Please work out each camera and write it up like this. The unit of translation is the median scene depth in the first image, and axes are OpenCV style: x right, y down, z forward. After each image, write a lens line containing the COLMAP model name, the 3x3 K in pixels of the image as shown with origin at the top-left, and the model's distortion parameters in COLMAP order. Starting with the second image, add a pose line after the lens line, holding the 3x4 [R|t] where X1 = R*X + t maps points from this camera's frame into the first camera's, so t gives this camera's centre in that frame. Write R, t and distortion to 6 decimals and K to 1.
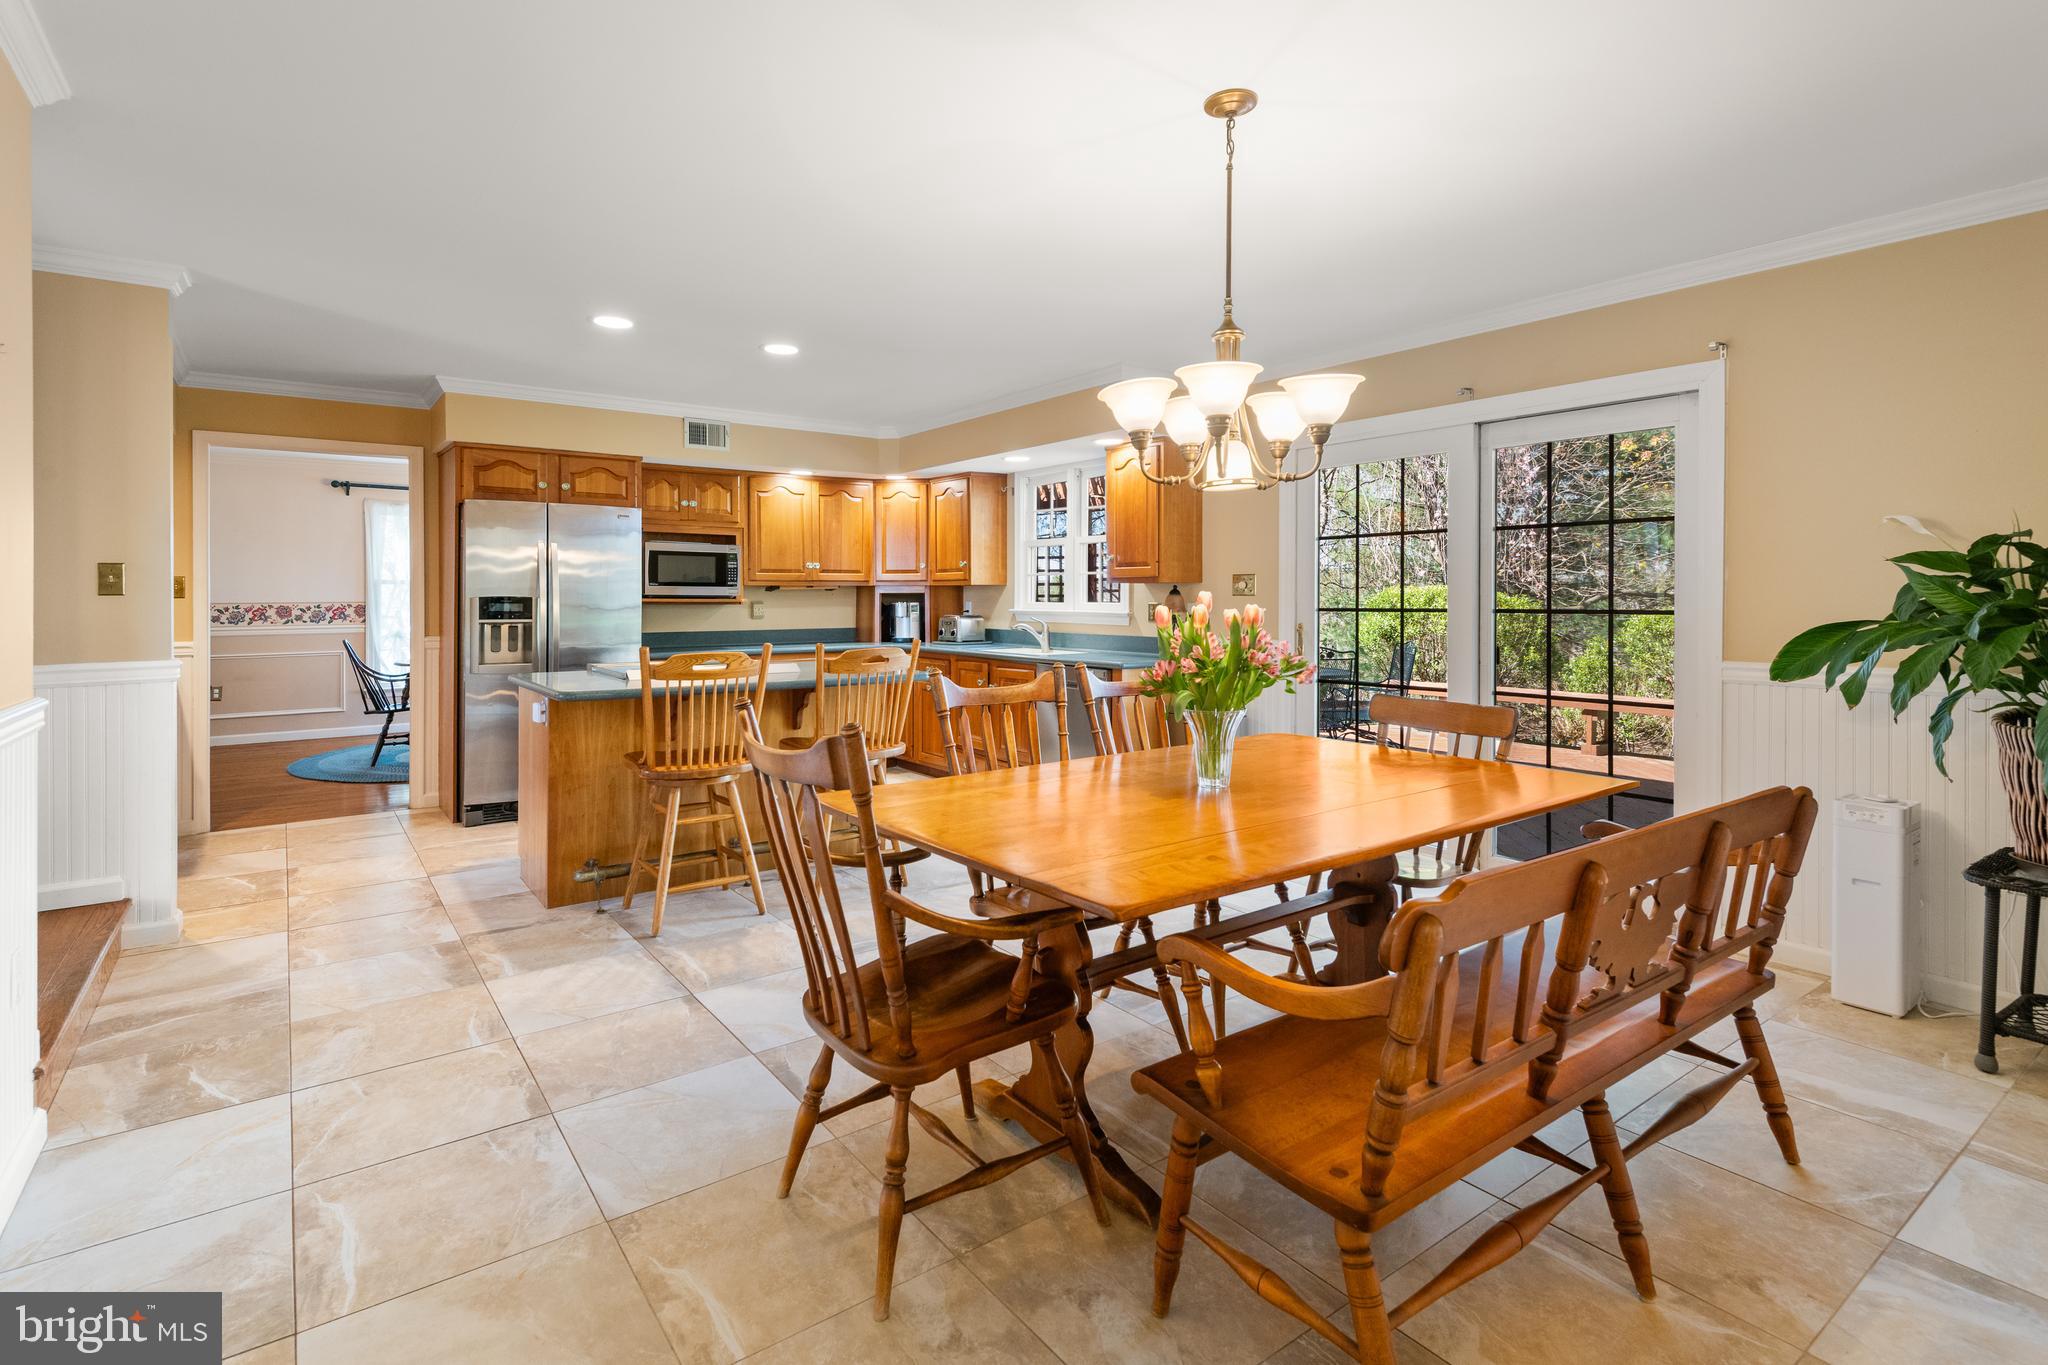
lens RADIAL K [[996.6, 0, 1011.9], [0, 996.6, 597.8], [0, 0, 1]] dist [0.013881, -0.001658]
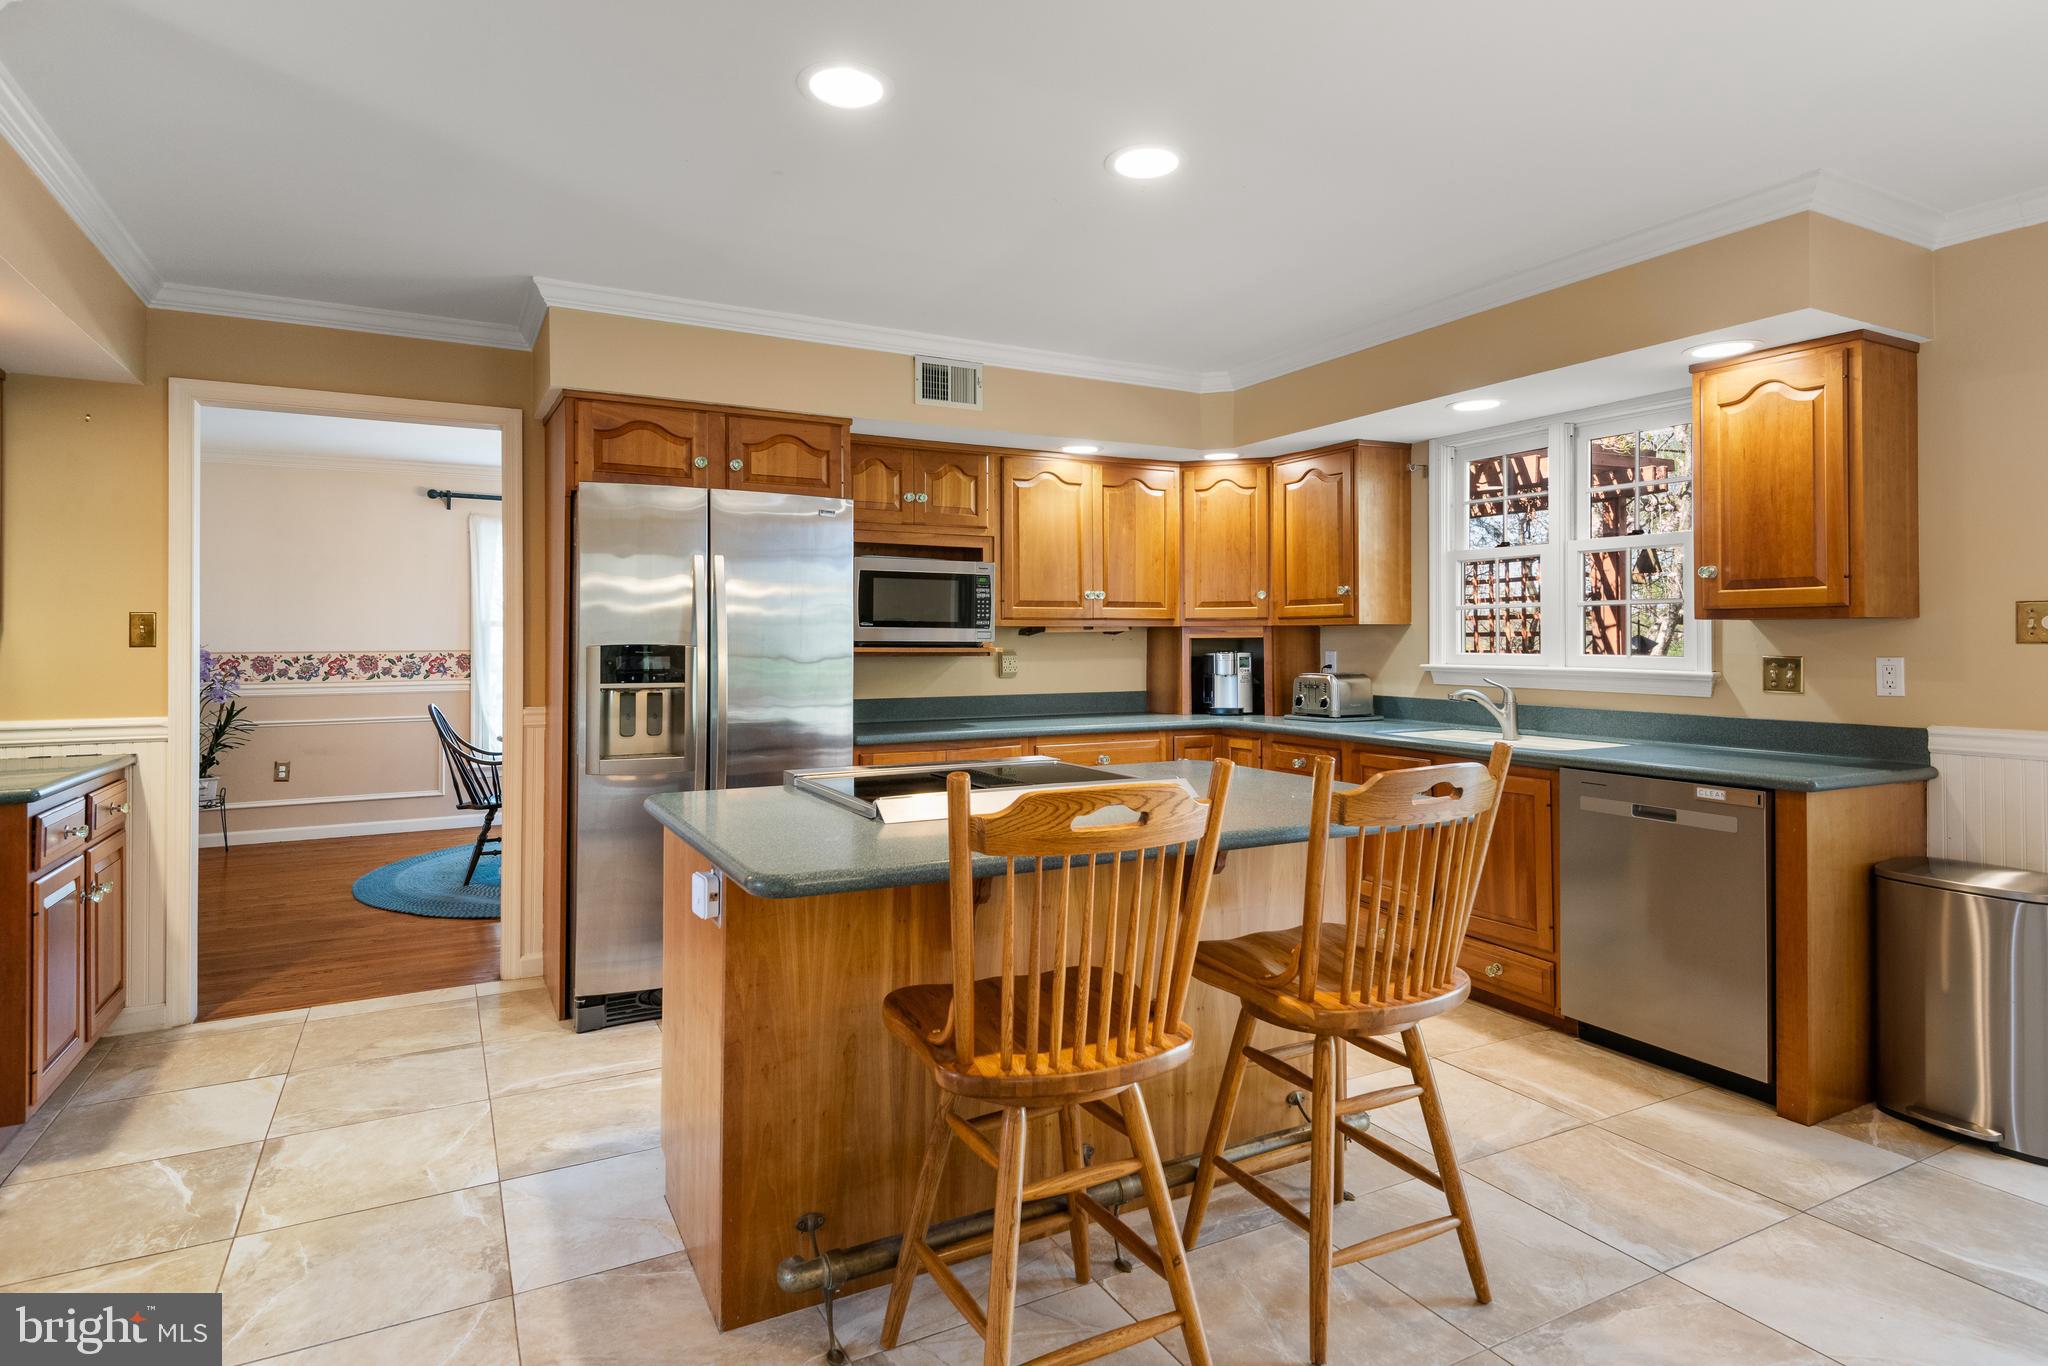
lens RADIAL K [[1104.6, 0, 1025.9], [0, 1104.6, 633.2], [0, 0, 1]] dist [0.030698, -0.010222]
pose [[0.990262, -0.001345, -0.139207, -0.170398], [0.000292, 0.999971, -0.007586, -0.003038], [0.139213, 0.007472, 0.990234, 0.341905]]
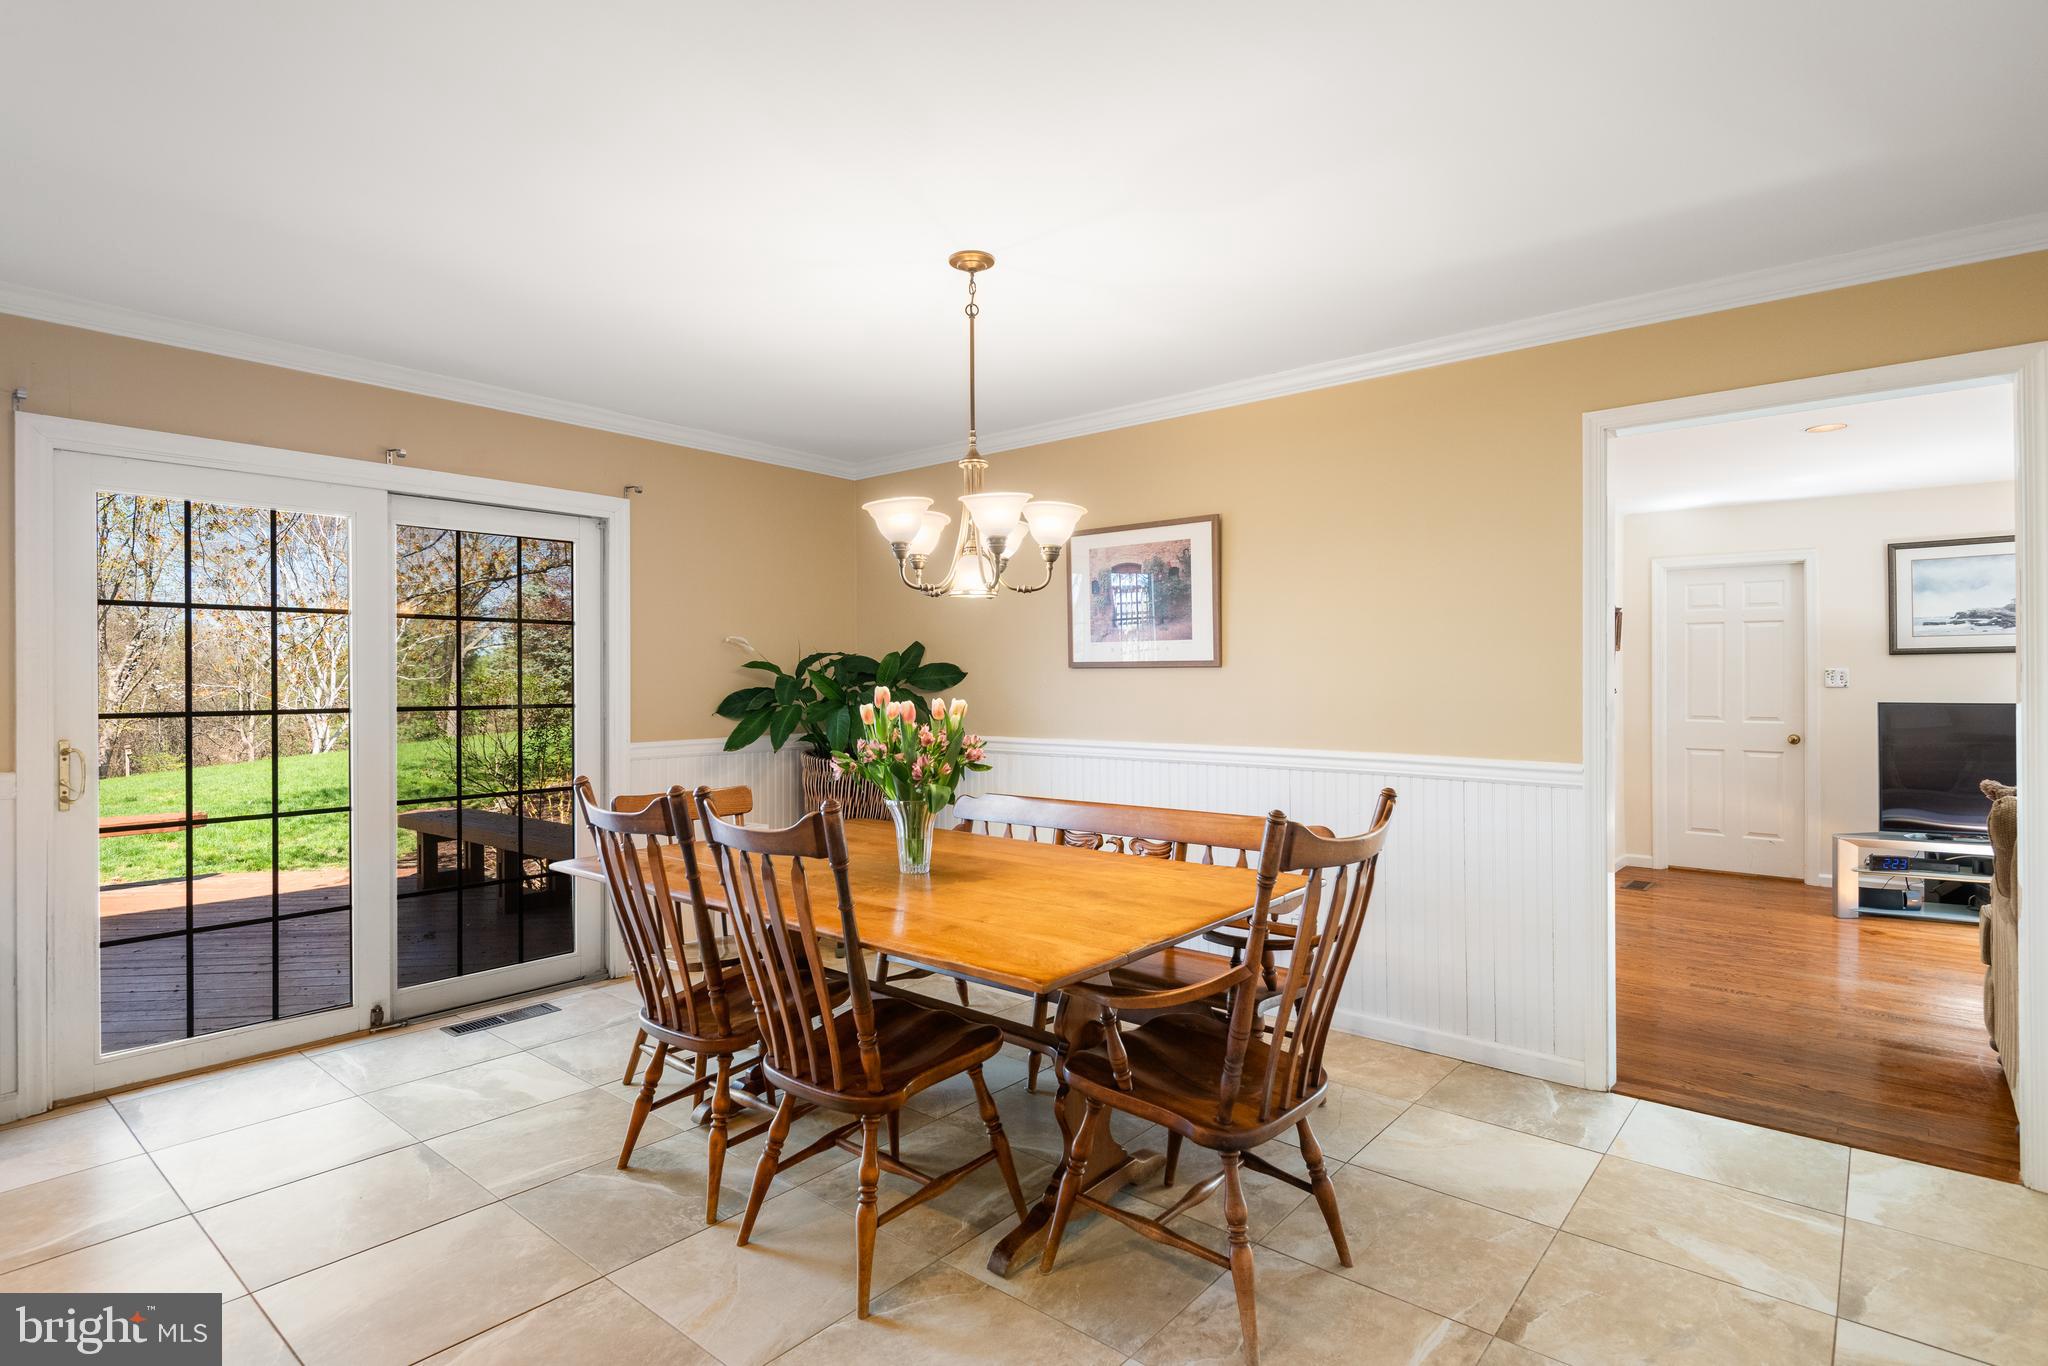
lens RADIAL K [[1019.5, 0, 1021.1], [0, 1019.5, 675.2], [0, 0, 1]] dist [0.013680, -0.005060]
pose [[-0.234236, 0.010518, 0.972123, -0.376021], [0.004561, 0.999942, -0.009720, -0.003828], [-0.972169, 0.002157, -0.234271, 0.494448]]
